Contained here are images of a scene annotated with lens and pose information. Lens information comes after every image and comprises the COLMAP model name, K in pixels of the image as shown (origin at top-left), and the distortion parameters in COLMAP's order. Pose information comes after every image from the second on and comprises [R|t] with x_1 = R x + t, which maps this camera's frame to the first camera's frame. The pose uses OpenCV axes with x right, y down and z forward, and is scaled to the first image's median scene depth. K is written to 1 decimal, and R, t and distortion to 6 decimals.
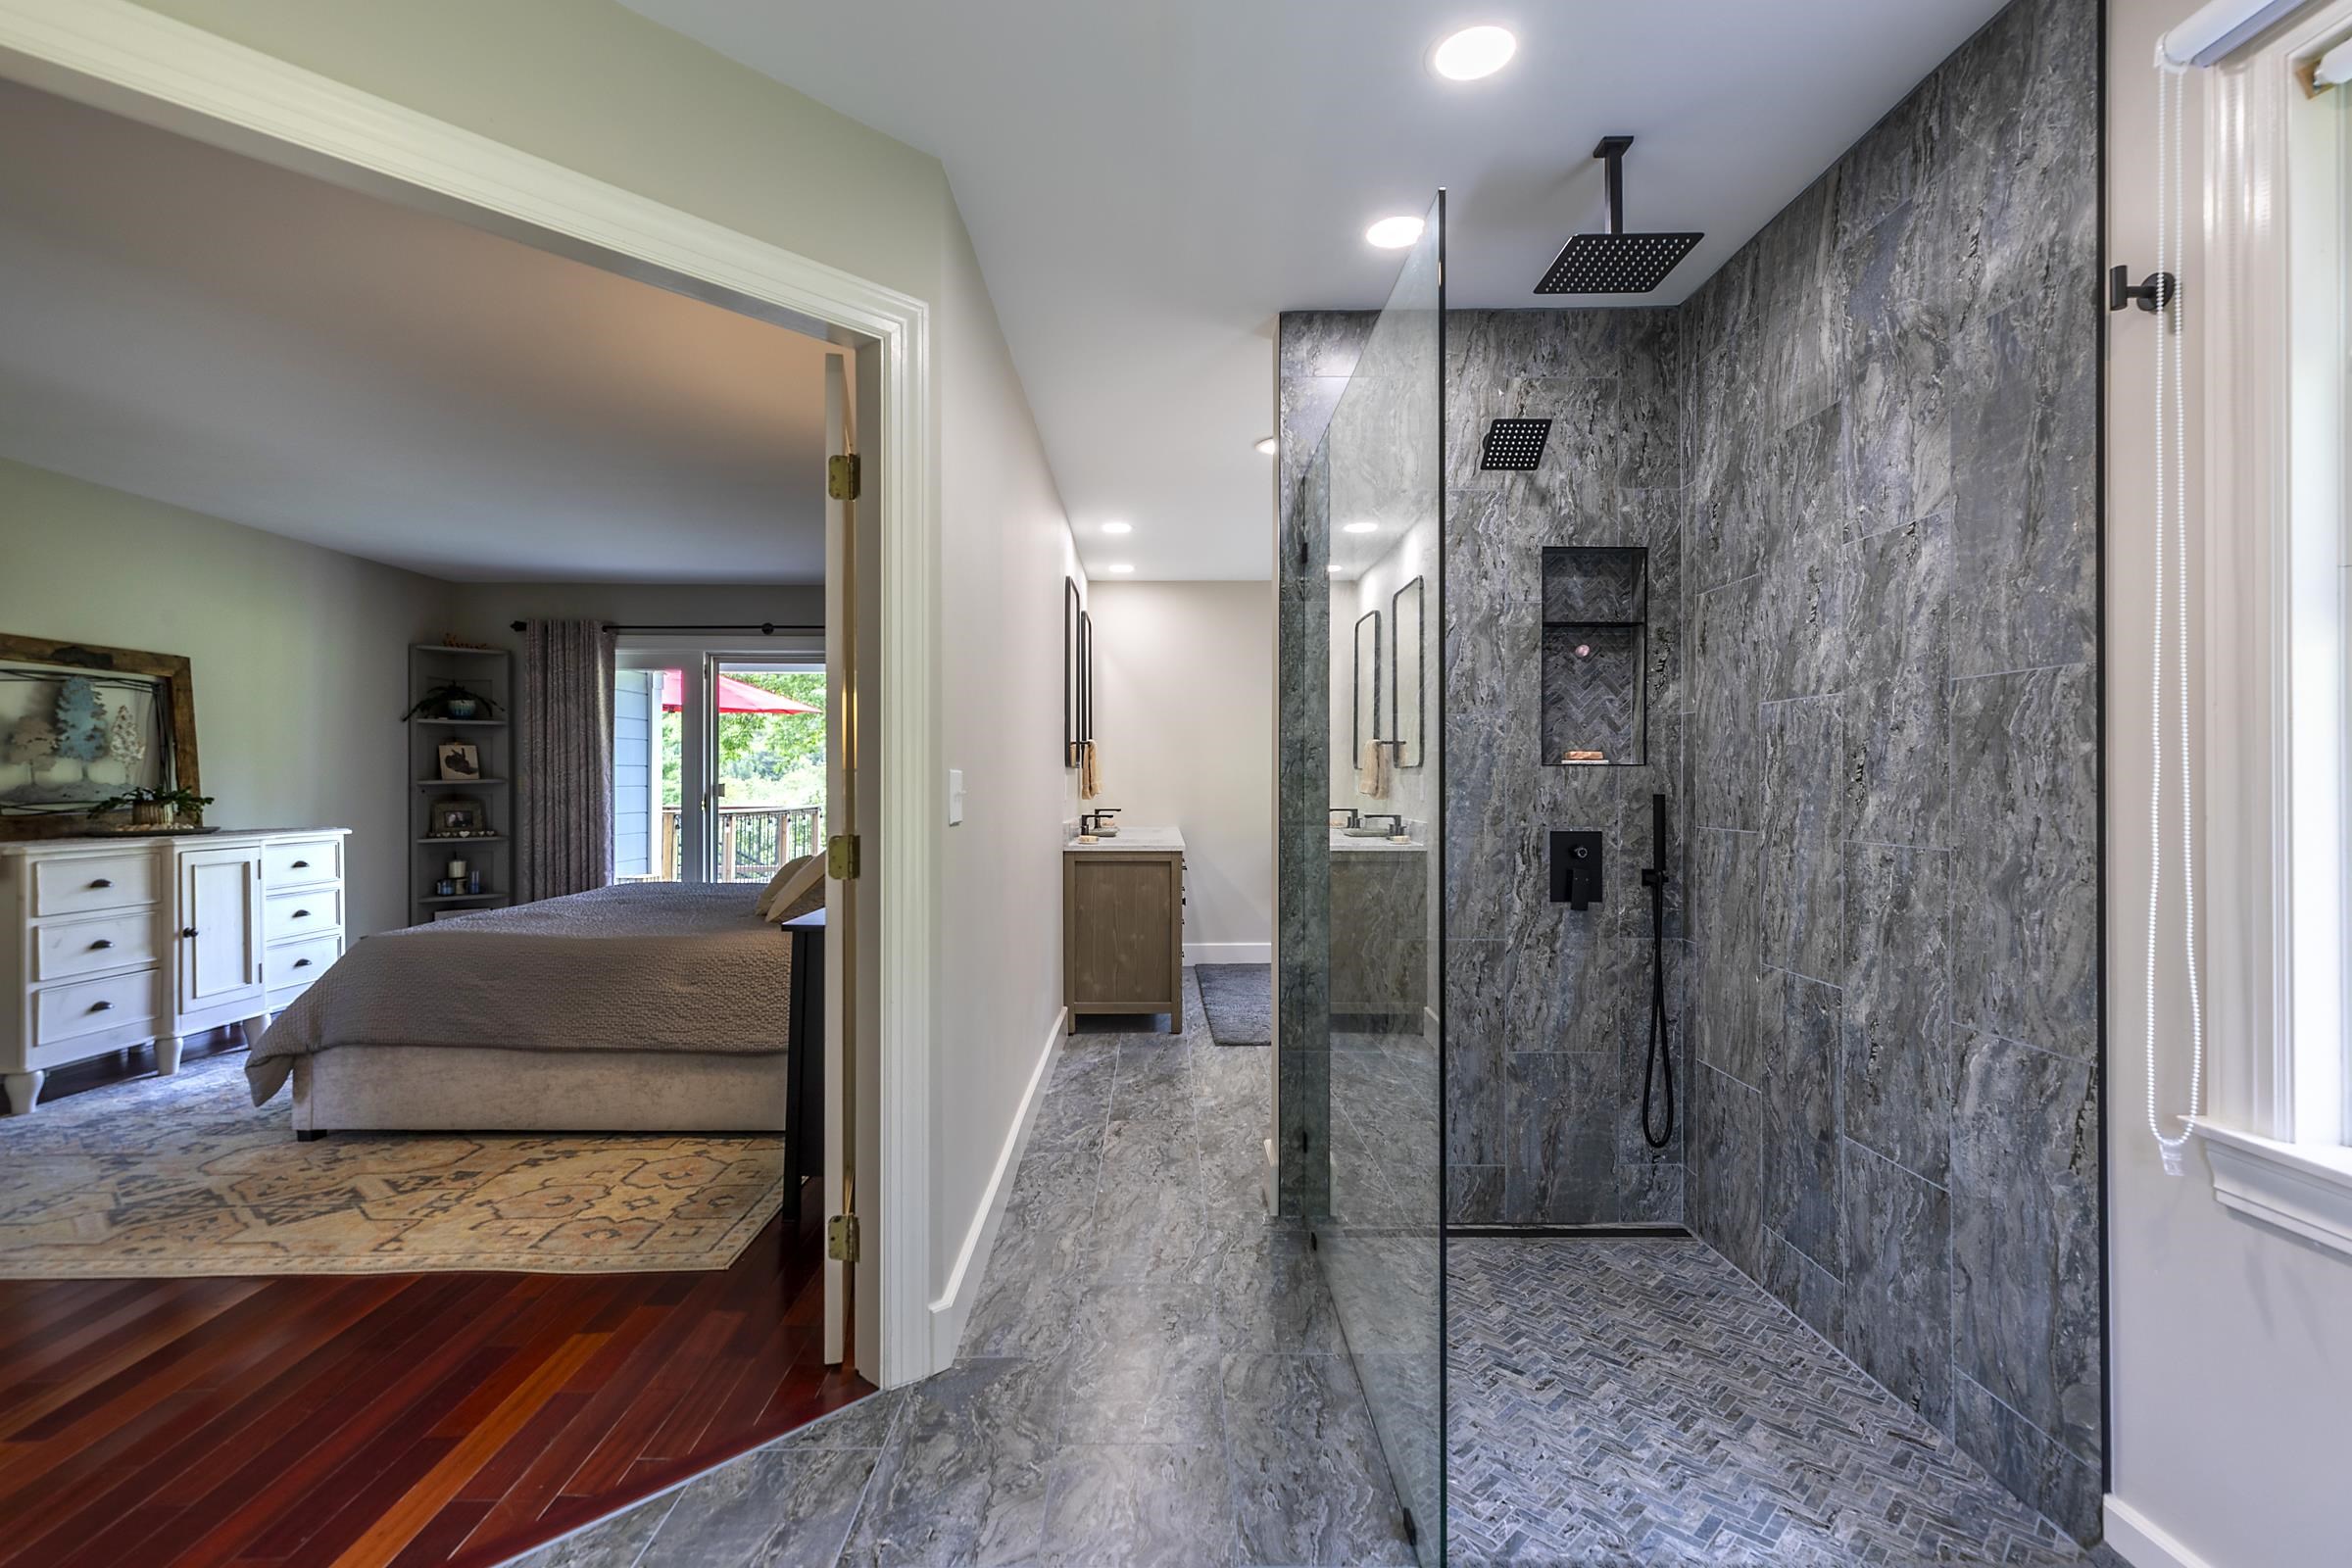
lens RADIAL K [[1087.1, 0, 1171.9], [0, 1087.1, 777.3], [0, 0, 1]] dist [0.013551, 0.000110]
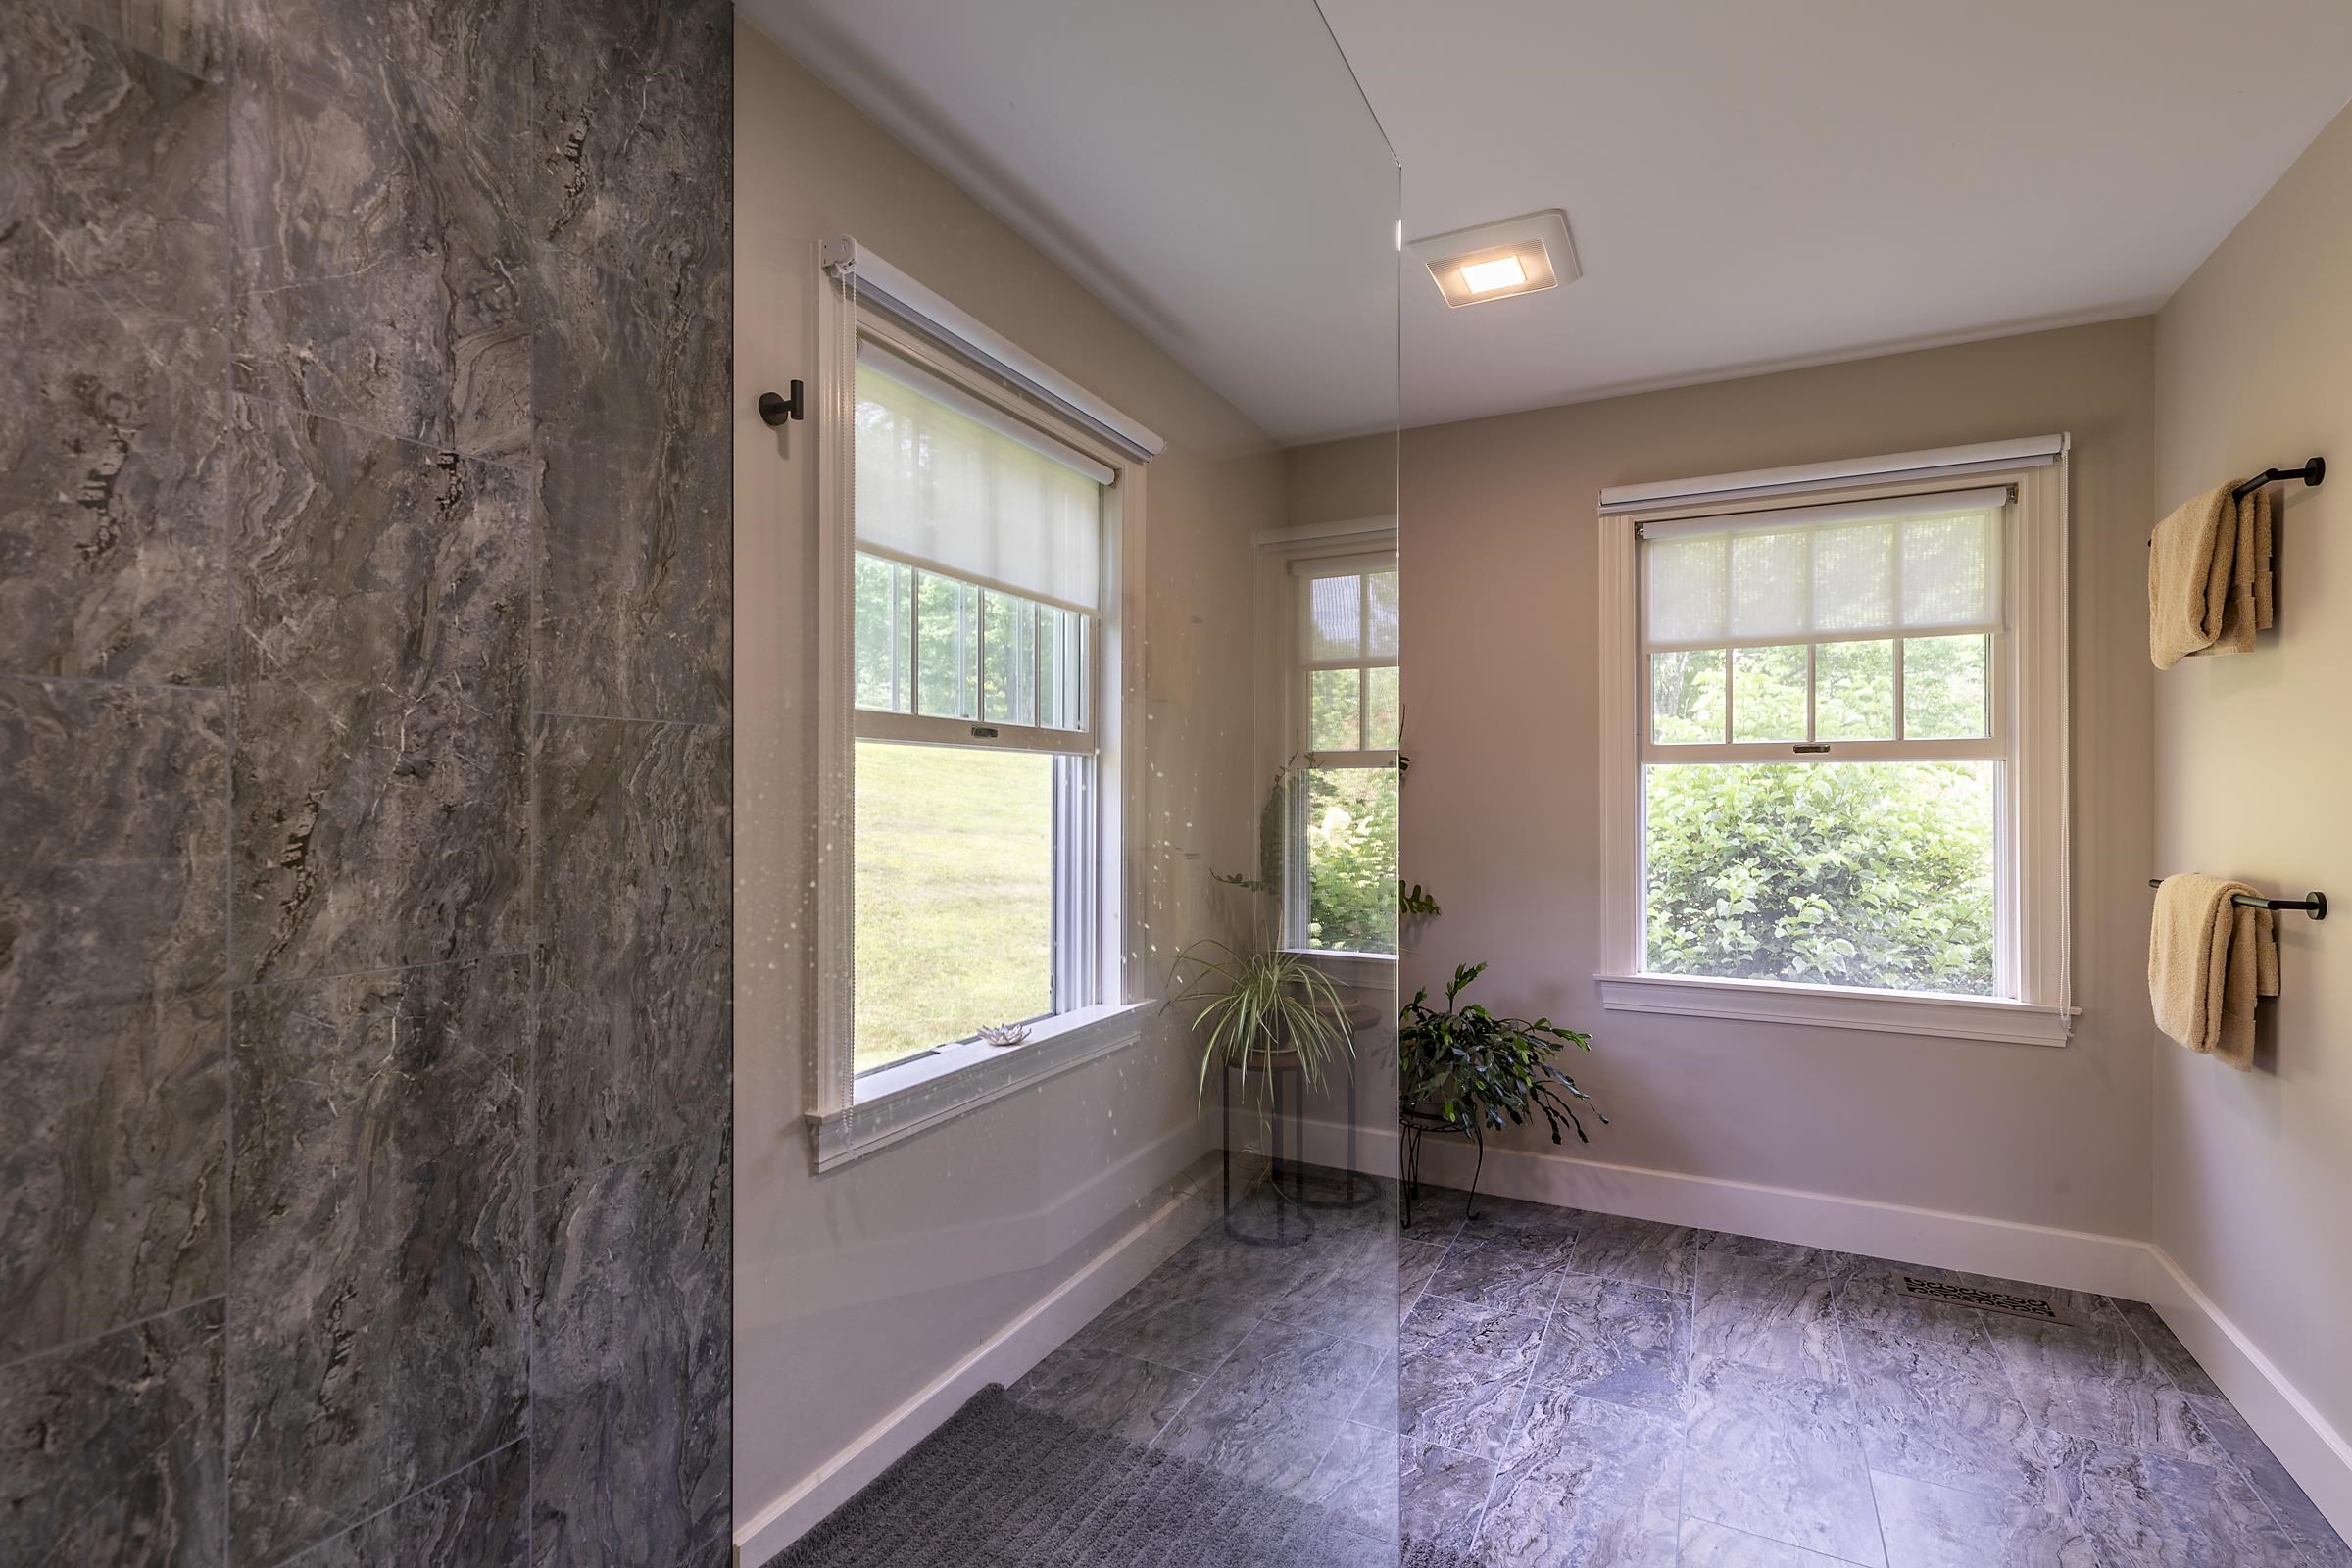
lens RADIAL K [[1087.1, 0, 1171.9], [0, 1087.1, 777.3], [0, 0, 1]] dist [0.013551, 0.000110]
pose [[-0.885647, 0.001078, 0.464358, 0.008721], [-0.007104, 0.999849, -0.015870, -0.037871], [-0.464305, -0.017354, -0.885505, 1.419237]]
